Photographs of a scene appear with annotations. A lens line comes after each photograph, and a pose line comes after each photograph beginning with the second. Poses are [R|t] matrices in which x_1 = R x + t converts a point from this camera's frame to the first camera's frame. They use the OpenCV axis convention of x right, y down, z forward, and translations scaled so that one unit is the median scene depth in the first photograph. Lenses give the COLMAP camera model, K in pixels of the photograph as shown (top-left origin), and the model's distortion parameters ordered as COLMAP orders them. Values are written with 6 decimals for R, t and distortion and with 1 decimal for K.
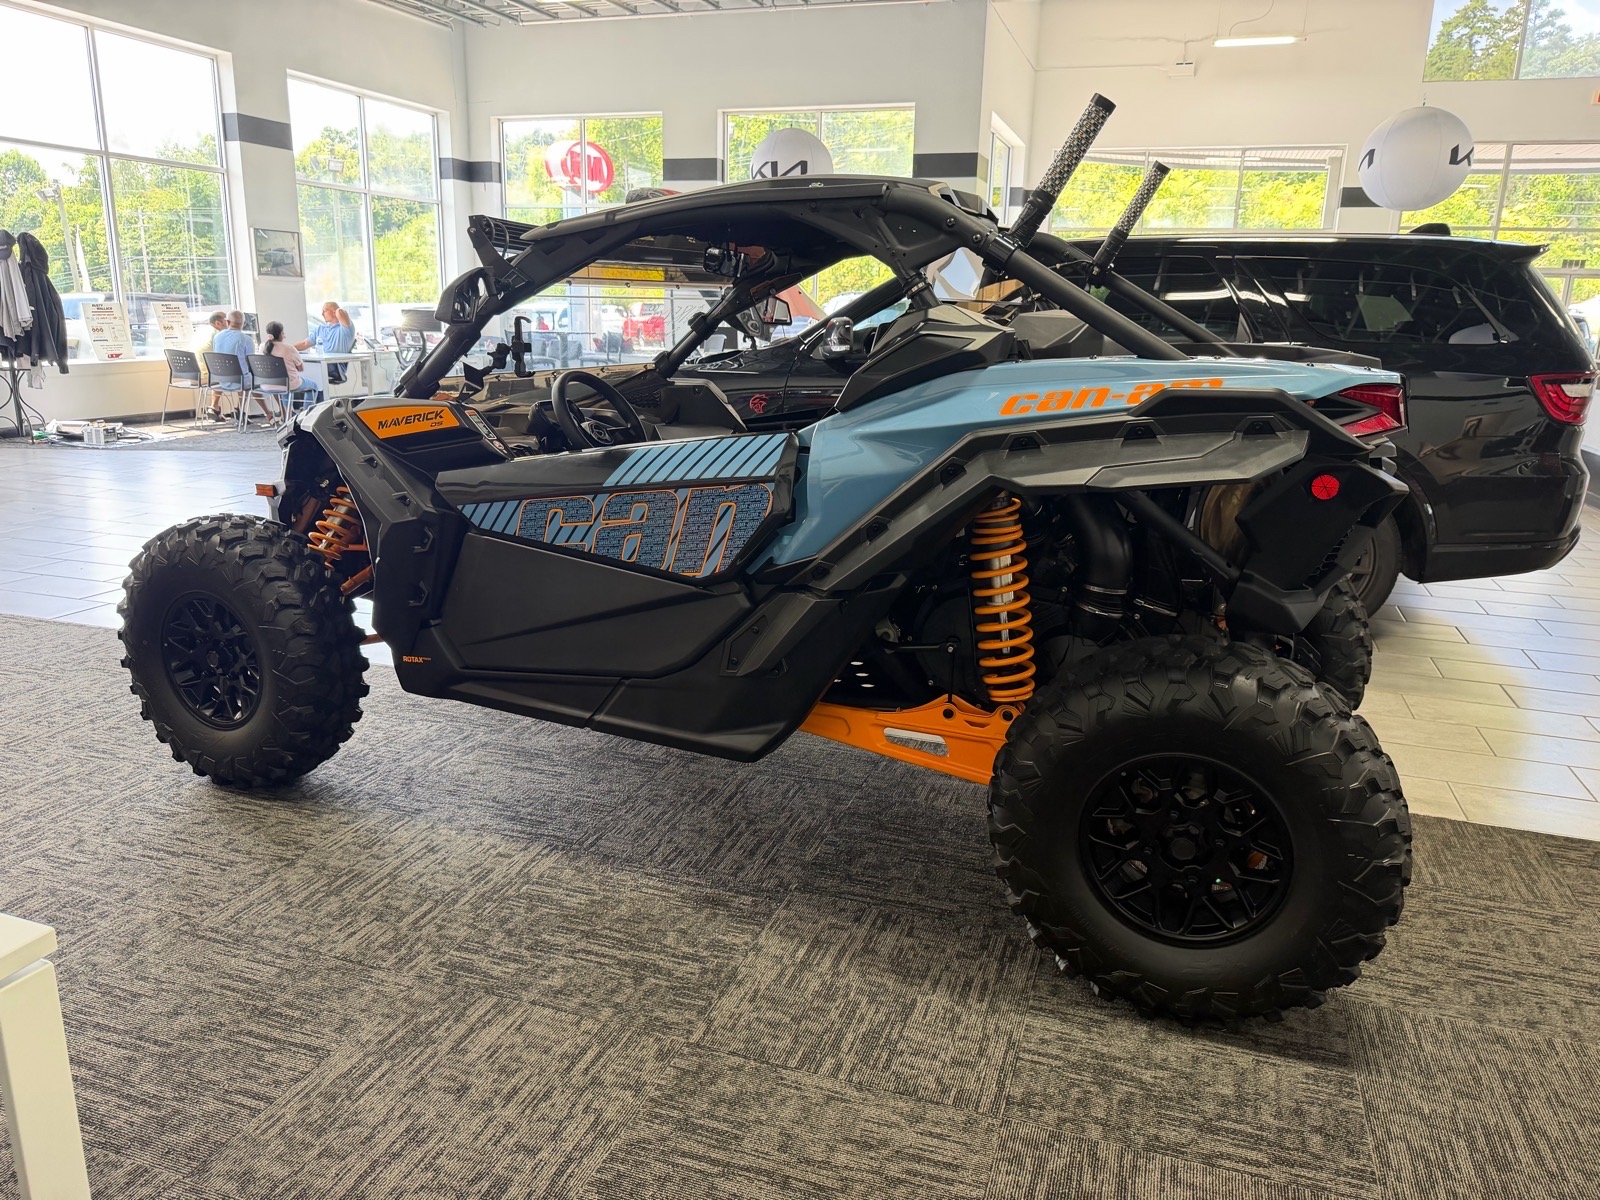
lens RADIAL K [[1144.3, 0, 800.0], [0, 1144.3, 600.0], [0, 0, 1]] dist [0.003531, -0.017422]
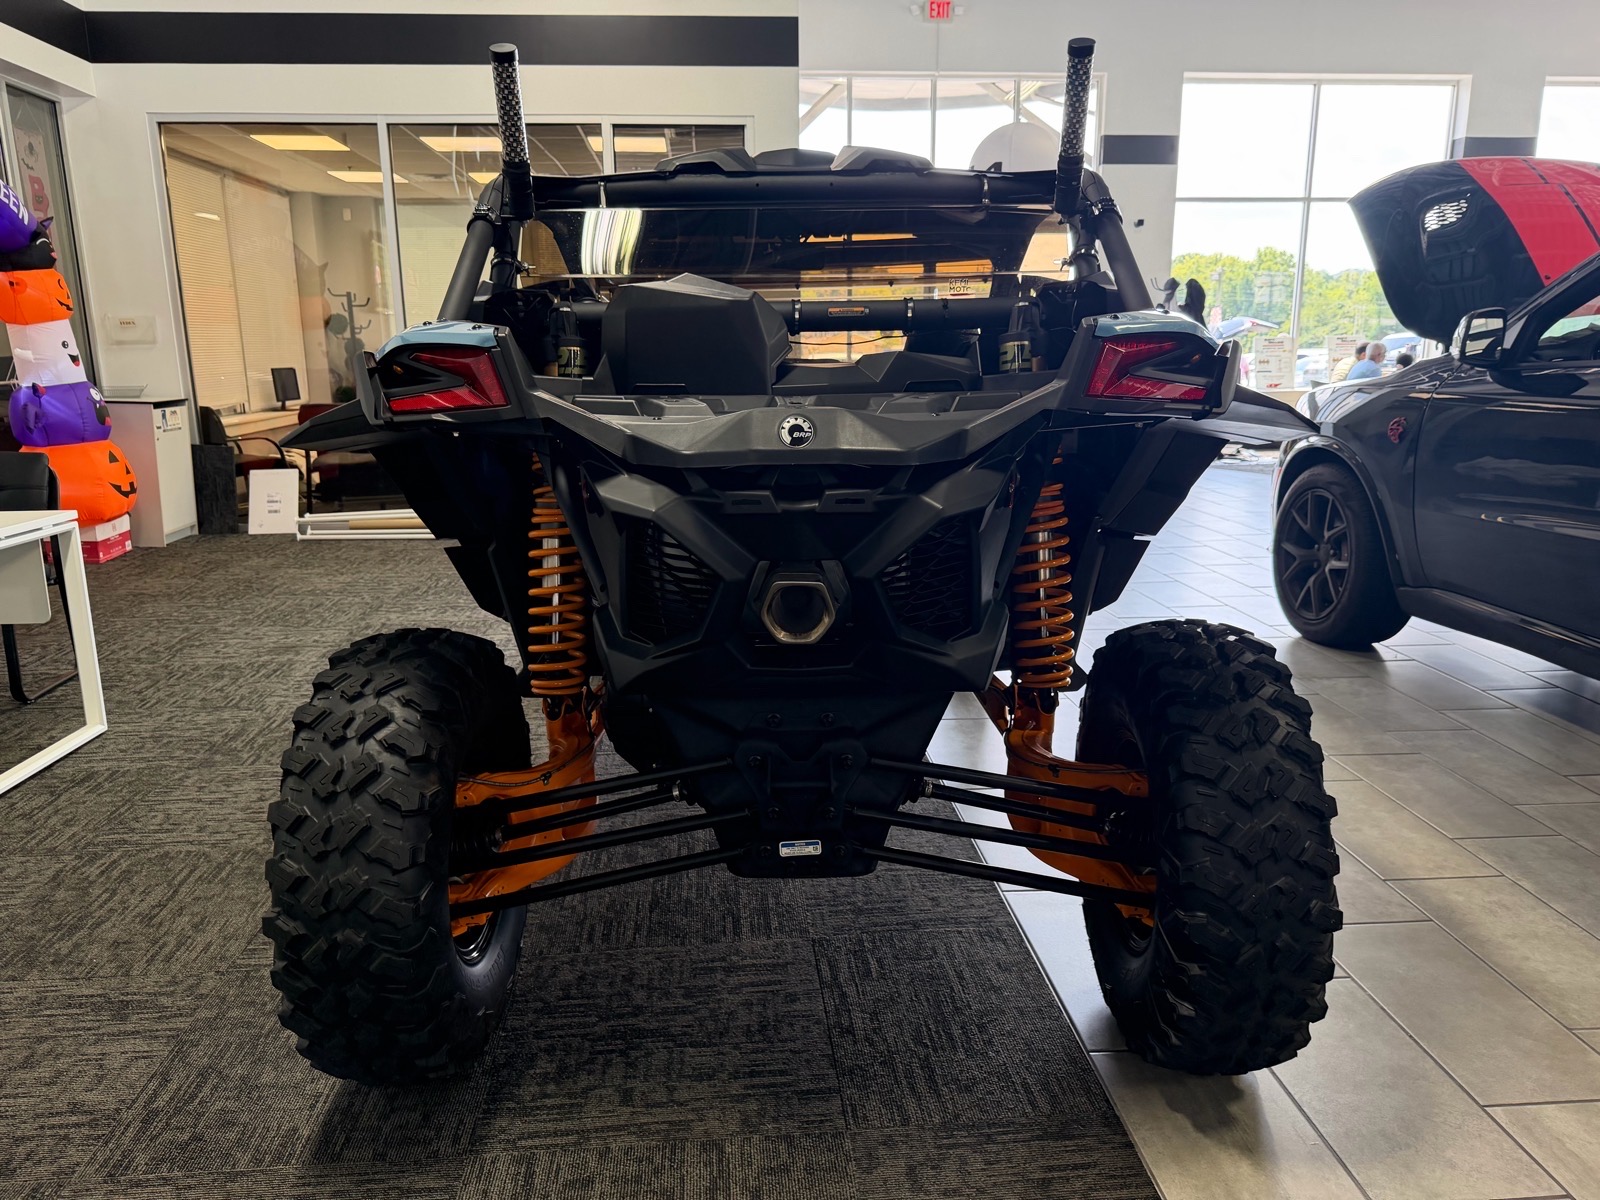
lens RADIAL K [[1144.3, 0, 800.0], [0, 1144.3, 600.0], [0, 0, 1]] dist [0.003531, -0.017422]
pose [[0.381596, 0.173899, -0.907824, 1.049581], [-0.208943, 0.972950, 0.098547, -0.116758], [0.900404, 0.152078, 0.407609, 0.749826]]
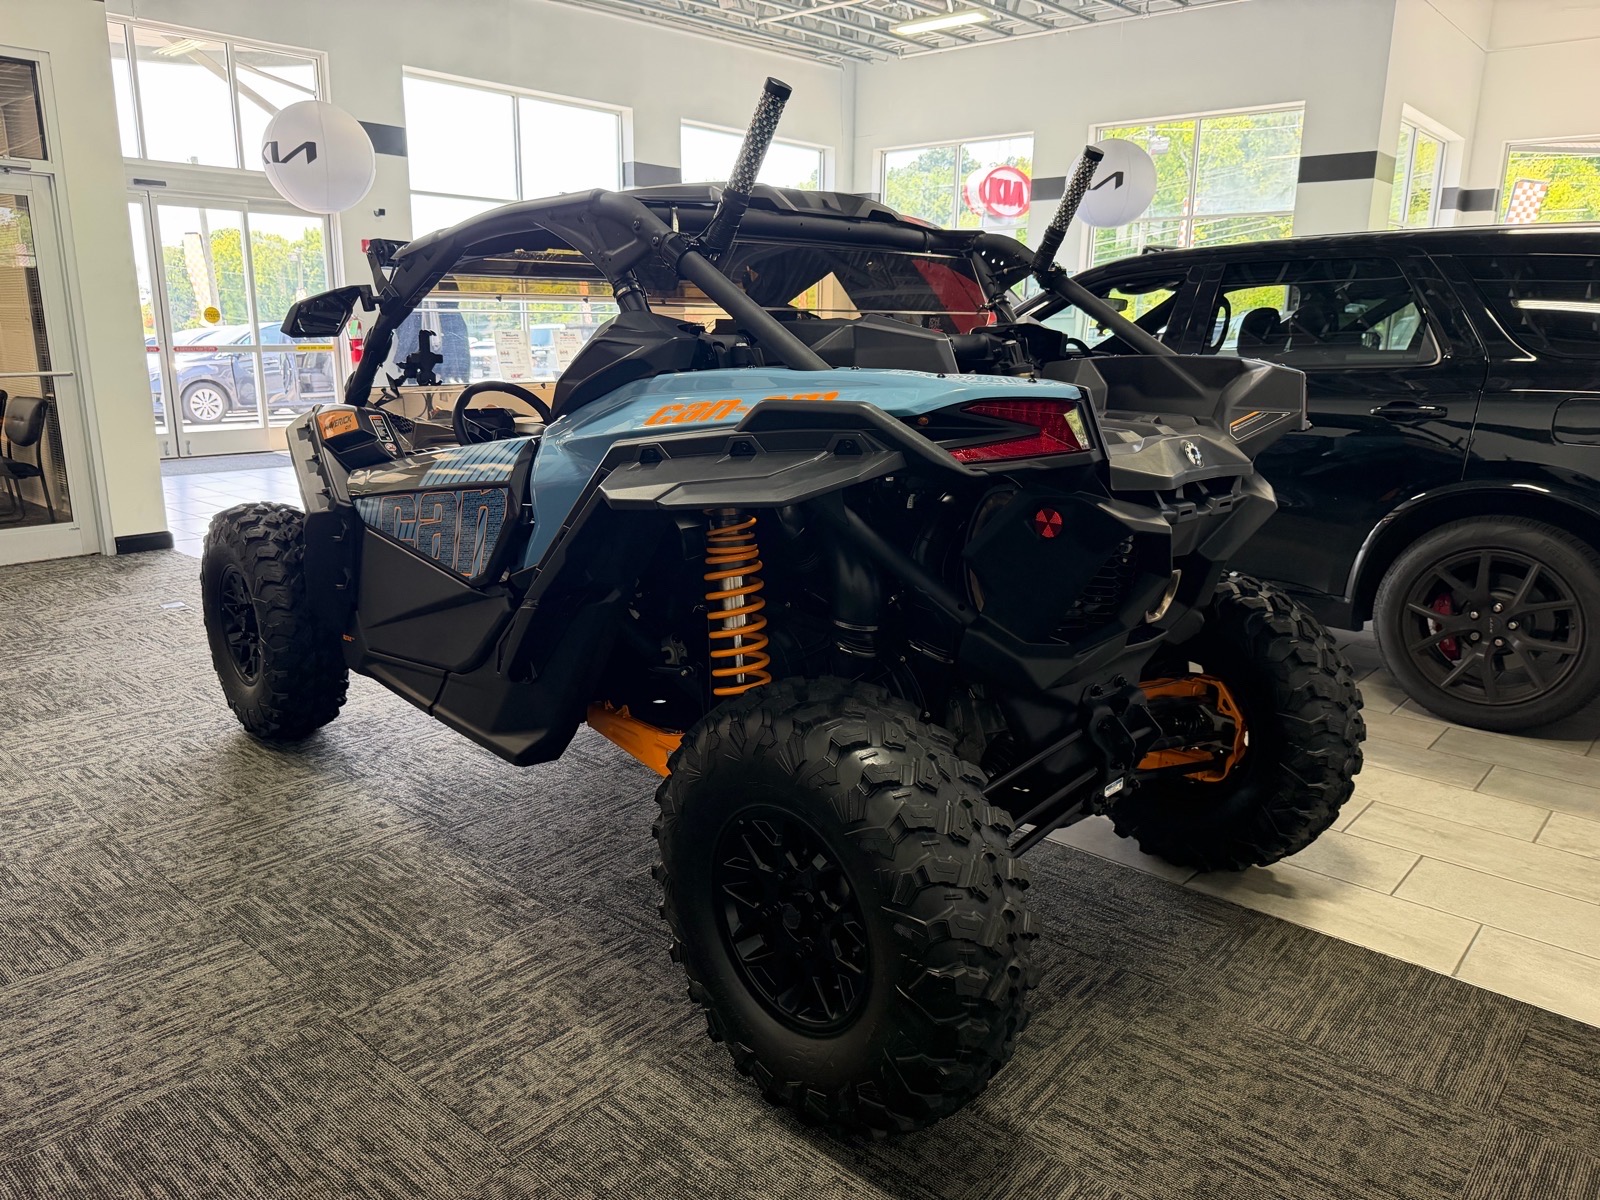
lens RADIAL K [[1144.3, 0, 800.0], [0, 1144.3, 600.0], [0, 0, 1]] dist [0.003531, -0.017422]
pose [[0.922773, 0.076741, -0.377625, 0.535922], [-0.084711, 0.996395, -0.004516, -0.018925], [0.375917, 0.036156, 0.925948, 0.145823]]
